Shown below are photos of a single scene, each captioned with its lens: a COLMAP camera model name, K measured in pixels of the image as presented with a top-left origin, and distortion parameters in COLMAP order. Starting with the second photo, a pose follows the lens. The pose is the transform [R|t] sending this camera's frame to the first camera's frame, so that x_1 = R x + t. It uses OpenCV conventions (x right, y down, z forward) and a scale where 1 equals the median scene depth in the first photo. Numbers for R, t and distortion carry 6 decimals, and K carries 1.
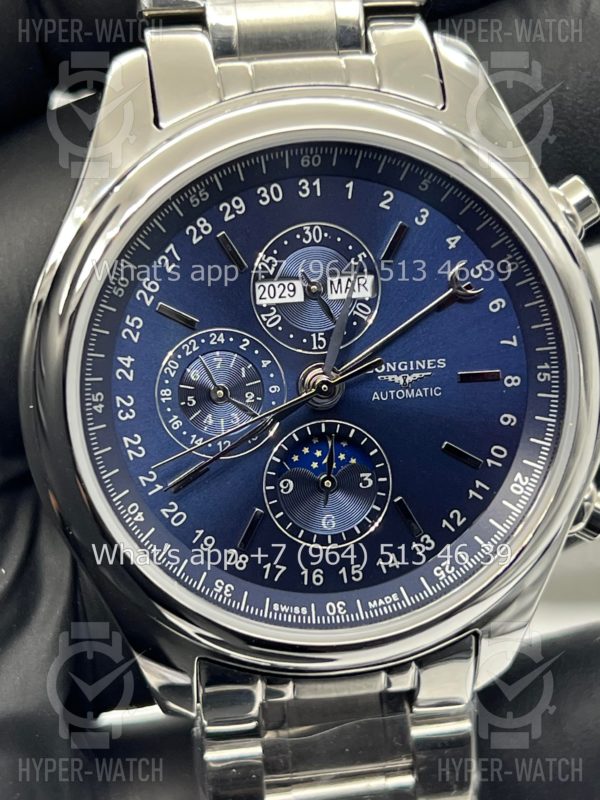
lens RADIAL K [[1867.9, 0, 301.4], [0, 1867.9, 404.3], [0, 0, 1]] dist [0.468267, 0.000000]
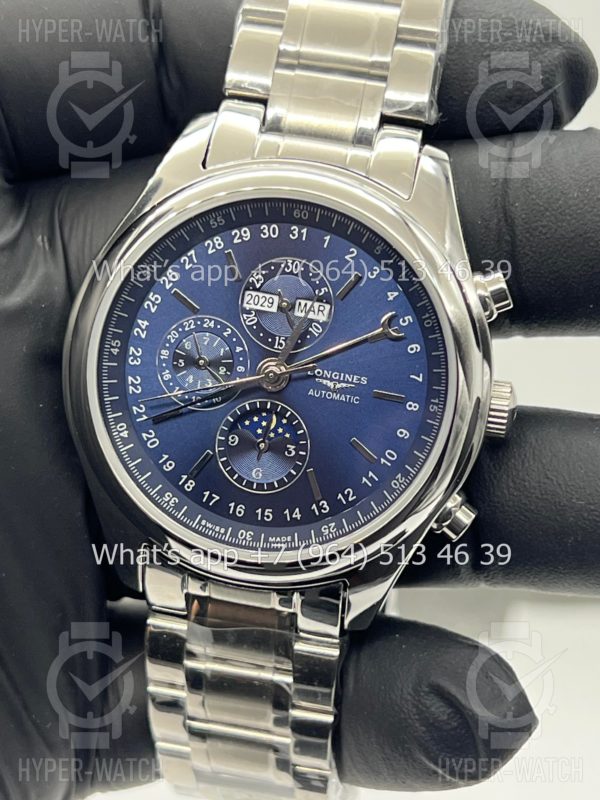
lens RADIAL K [[1867.9, 0, 296.5], [0, 1867.9, 401.0], [0, 0, 1]] dist [0.468267, 0.000000]
pose [[0.942583, 0.239690, -0.232565, 0.349749], [-0.247591, 0.968852, -0.004948, 0.011332], [0.224135, 0.062245, 0.972568, -0.330067]]
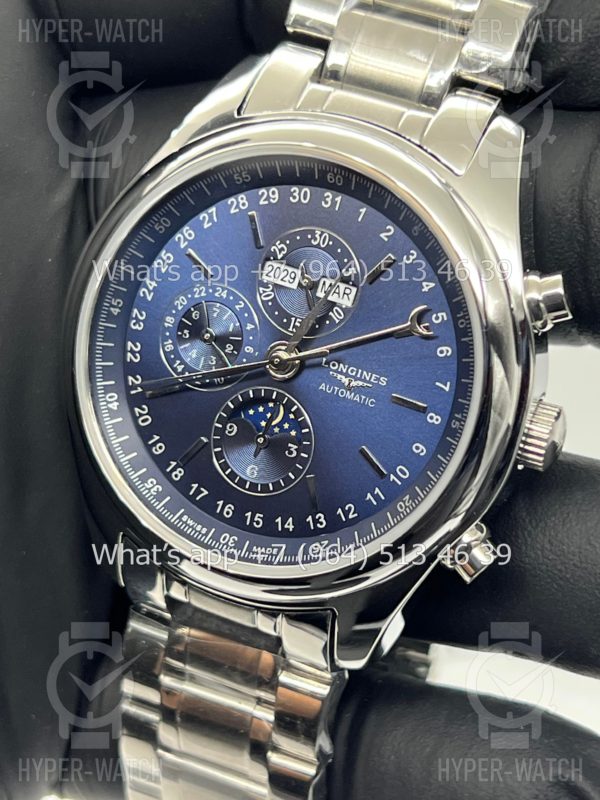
lens RADIAL K [[1867.9, 0, 304.5], [0, 1867.9, 394.1], [0, 0, 1]] dist [0.468267, 0.000000]
pose [[0.837462, 0.359477, -0.411622, 0.516857], [-0.372146, 0.926707, 0.052163, -0.057149], [0.400205, 0.109499, 0.909860, -0.072274]]
